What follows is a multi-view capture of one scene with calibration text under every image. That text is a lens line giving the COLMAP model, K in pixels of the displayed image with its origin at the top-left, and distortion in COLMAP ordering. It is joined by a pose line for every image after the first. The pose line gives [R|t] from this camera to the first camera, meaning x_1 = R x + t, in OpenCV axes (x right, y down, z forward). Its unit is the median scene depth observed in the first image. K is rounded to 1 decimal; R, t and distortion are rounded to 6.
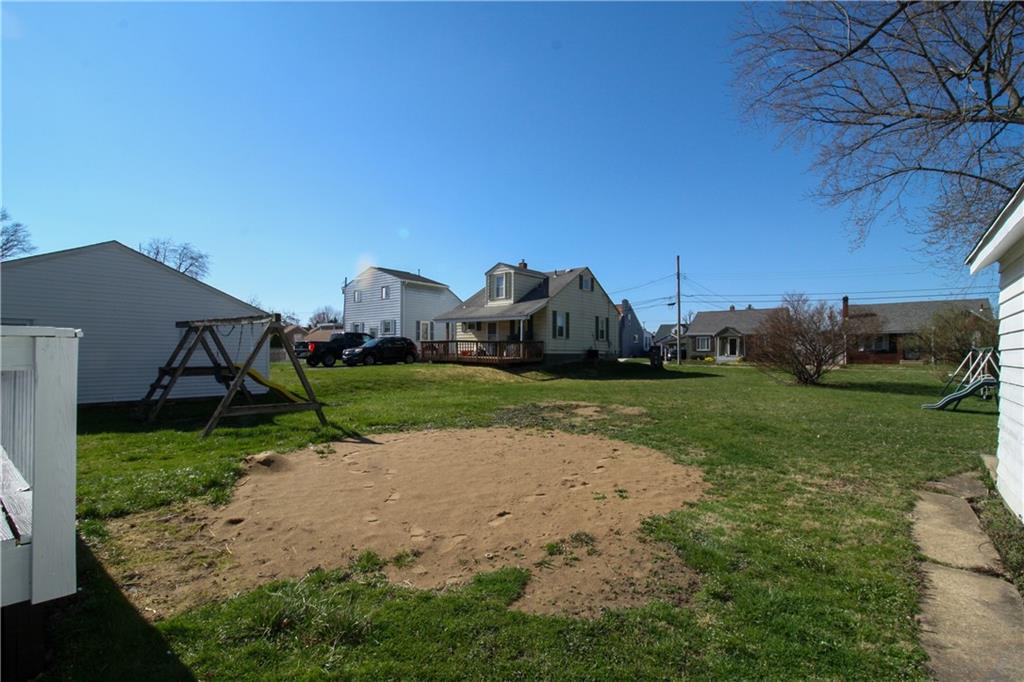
lens RADIAL K [[477.9, 0, 521.9], [0, 477.9, 342.1], [0, 0, 1]] dist [-0.001569, -0.014291]
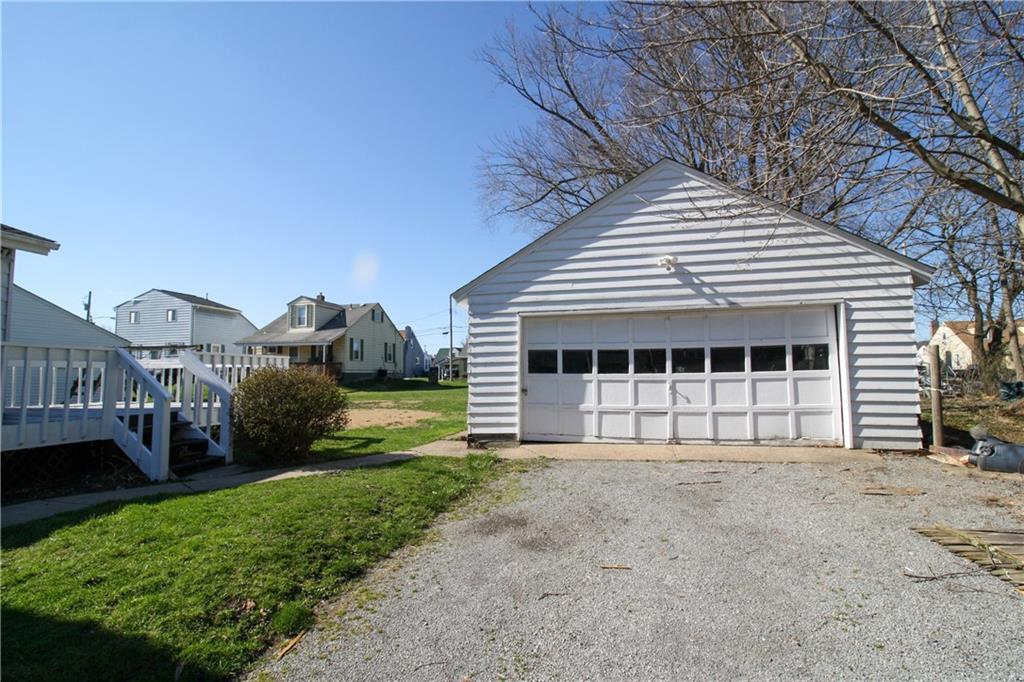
lens RADIAL K [[477.9, 0, 521.9], [0, 477.9, 342.1], [0, 0, 1]] dist [-0.001569, -0.014291]
pose [[0.902432, 0.015461, 0.430556, -0.060512], [0.004843, 0.998929, -0.046020, 0.003664], [-0.430806, 0.043615, 0.901390, -0.279991]]
